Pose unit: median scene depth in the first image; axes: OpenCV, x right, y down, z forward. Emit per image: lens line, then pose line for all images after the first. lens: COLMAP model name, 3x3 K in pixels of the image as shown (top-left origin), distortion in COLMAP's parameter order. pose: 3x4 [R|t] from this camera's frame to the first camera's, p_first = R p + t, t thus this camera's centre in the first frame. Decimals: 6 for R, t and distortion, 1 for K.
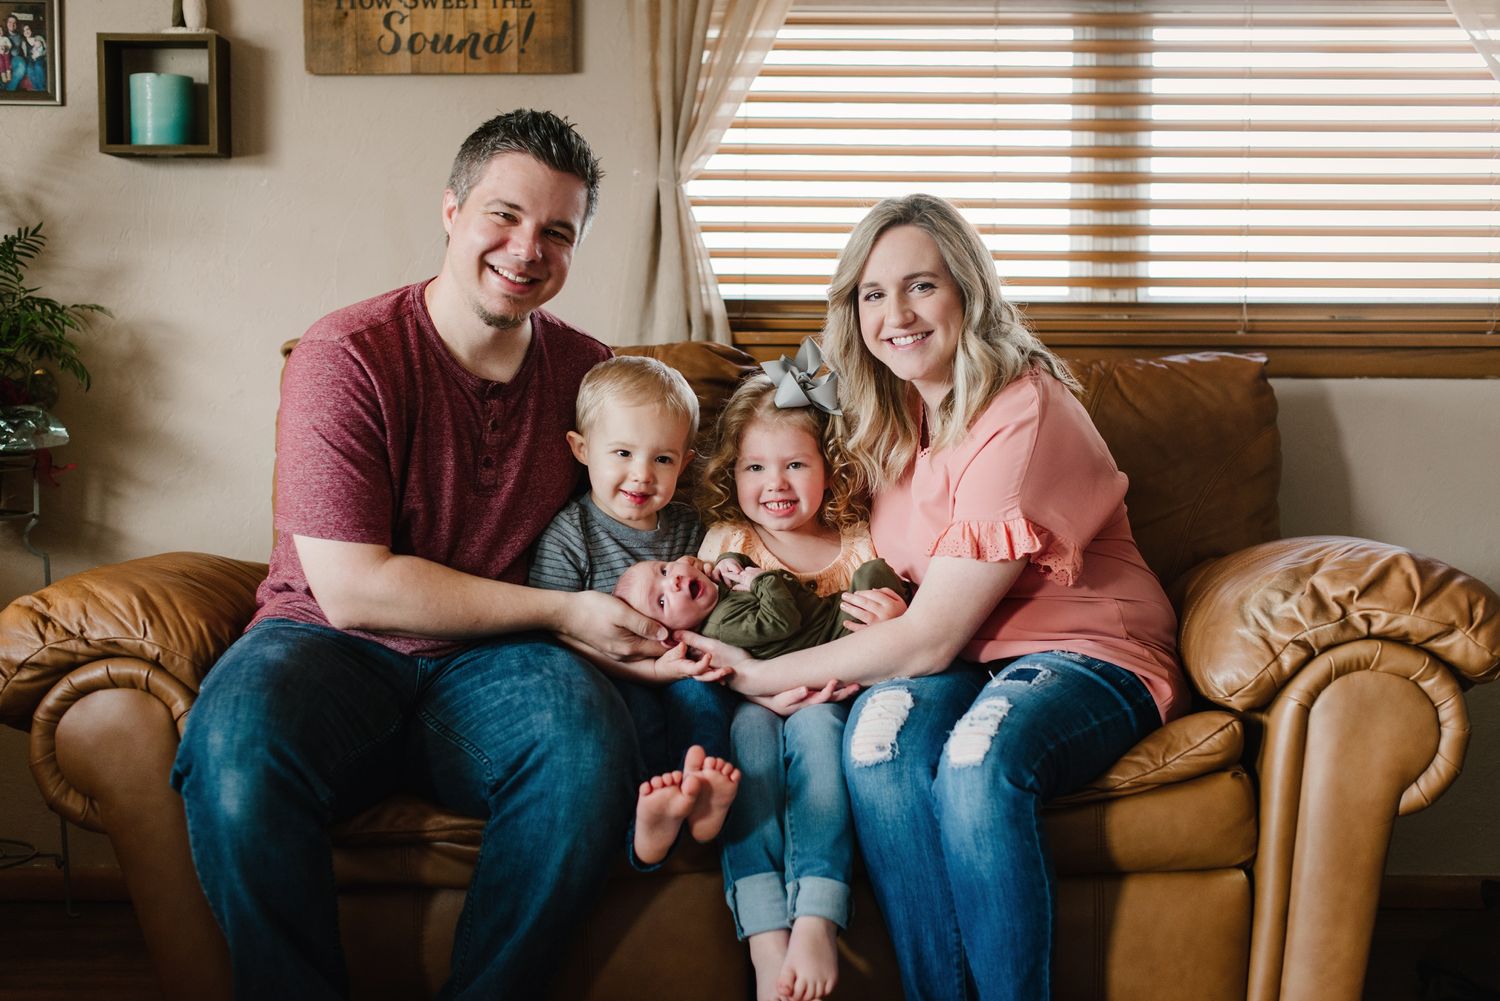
lens RADIAL K [[2078.2, 0, 749.6], [0, 2078.2, 509.6], [0, 0, 1]] dist [0.010959, 0.000000]
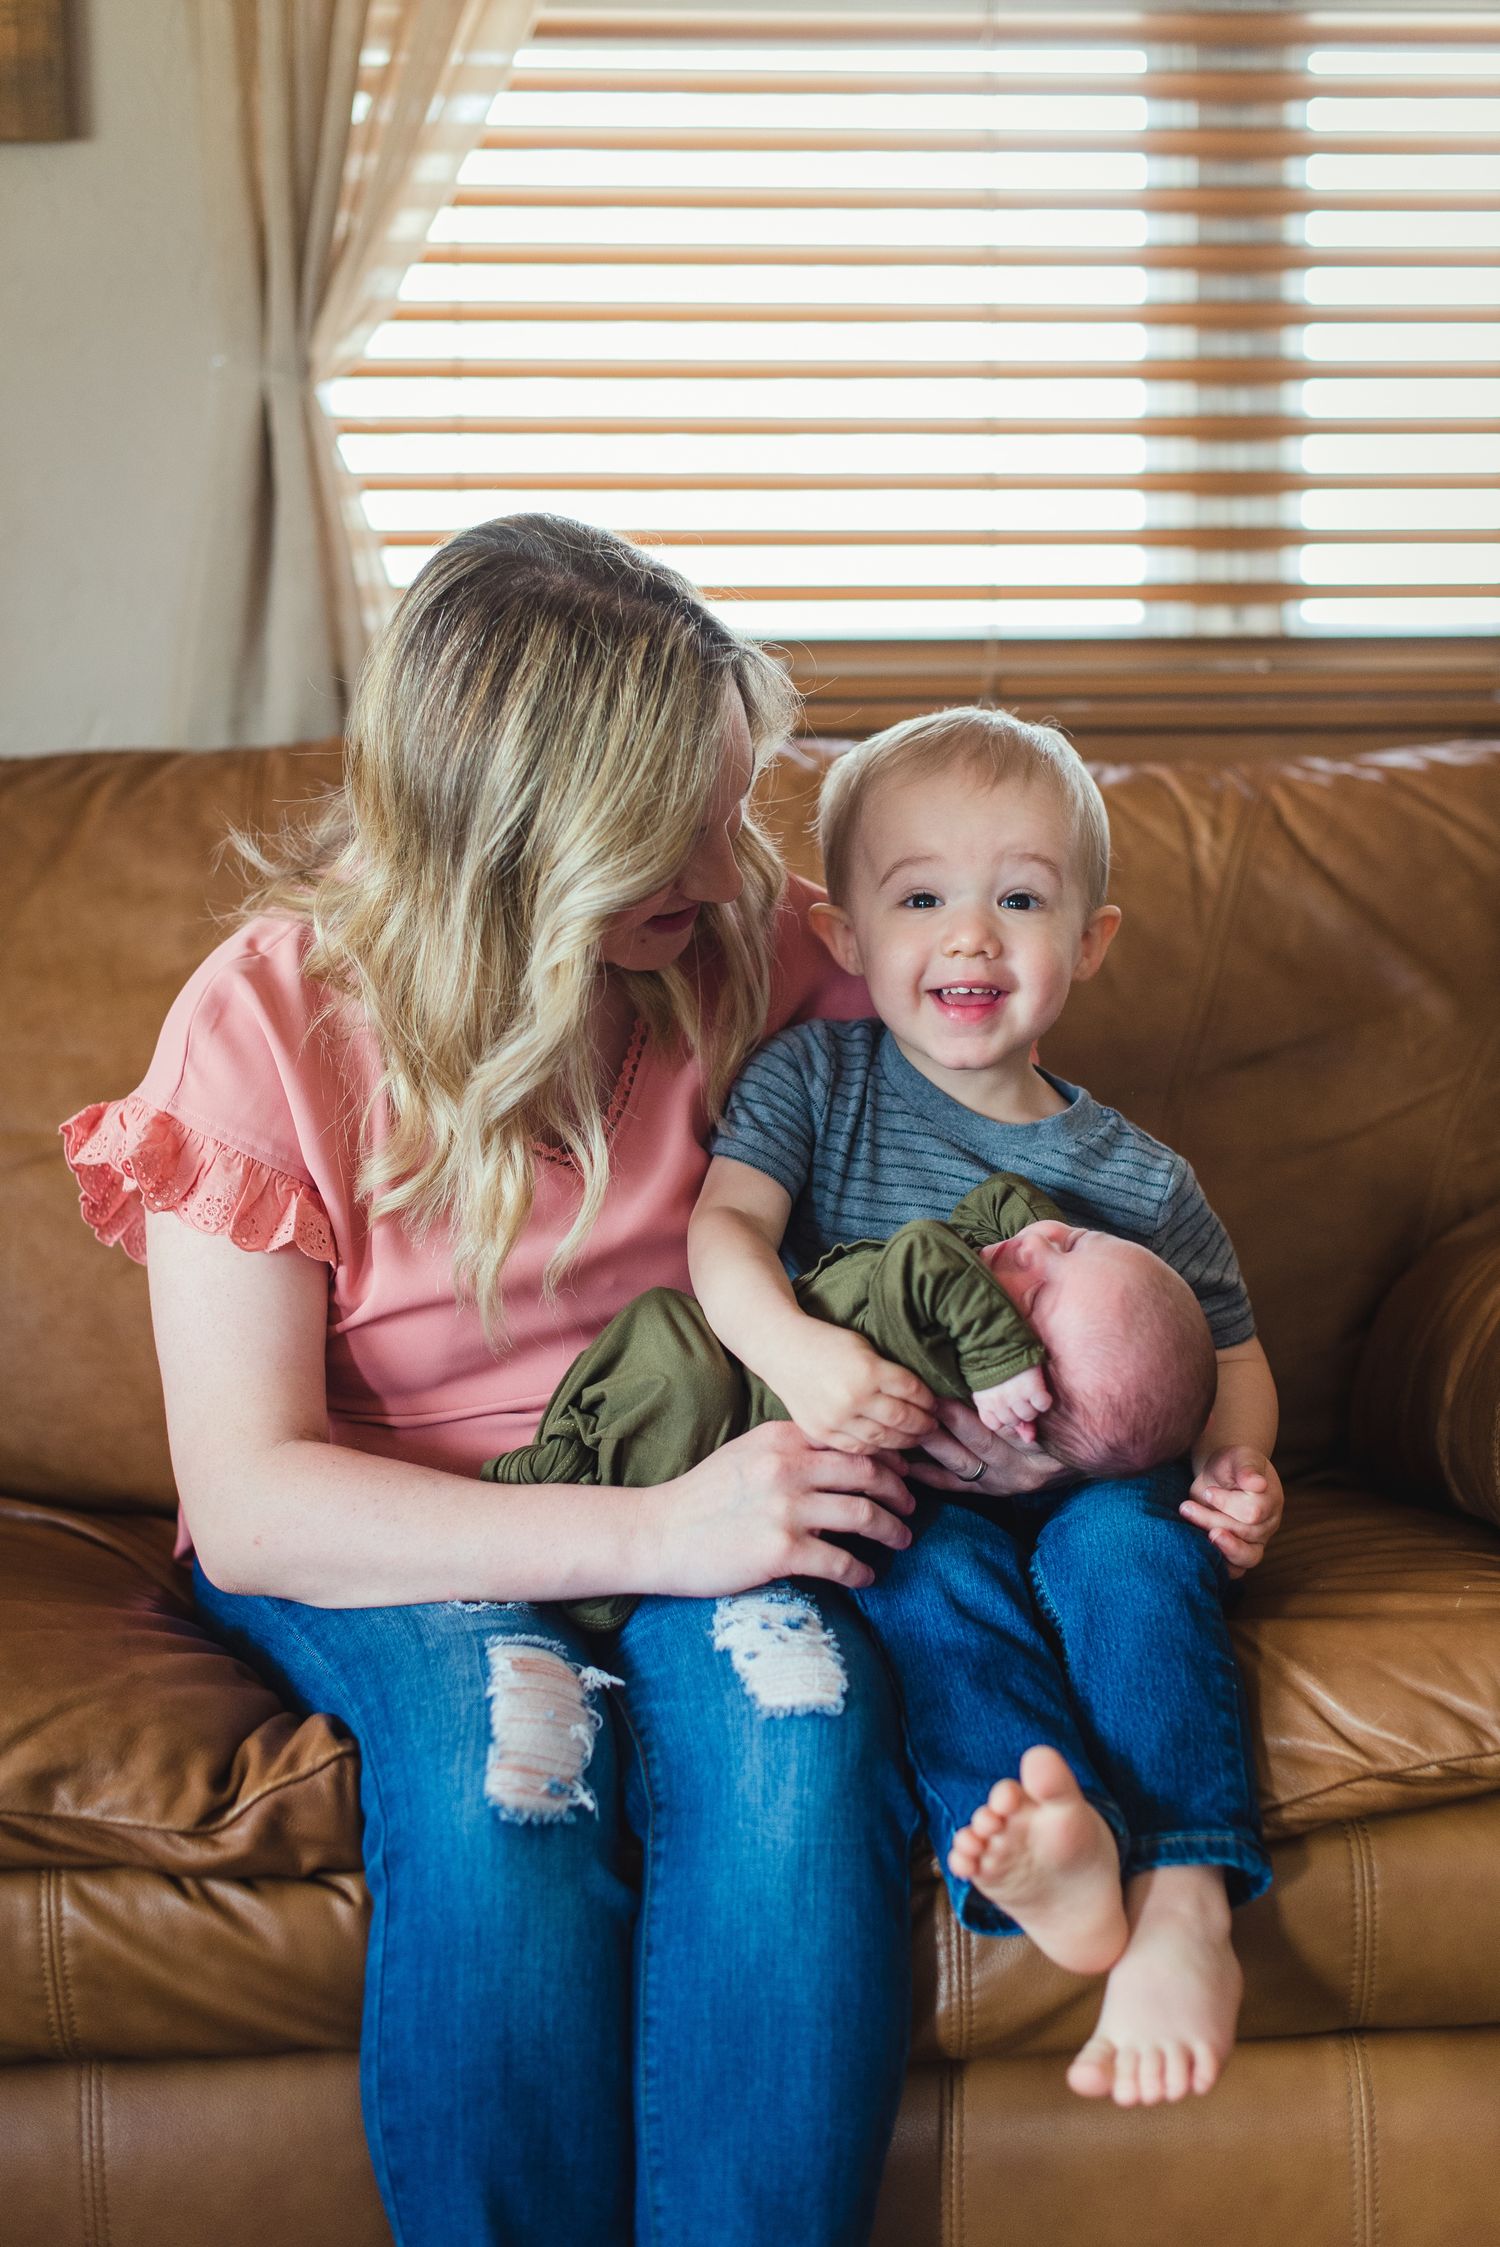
lens RADIAL K [[3113.1, 0, 745.9], [0, 3113.1, 1118.3], [0, 0, 1]] dist [0.010959, 0.000000]
pose [[0.994548, -0.027234, 0.100660, -0.012717], [0.020489, 0.997513, 0.067446, -0.041731], [-0.102246, -0.065016, 0.992632, 0.311459]]
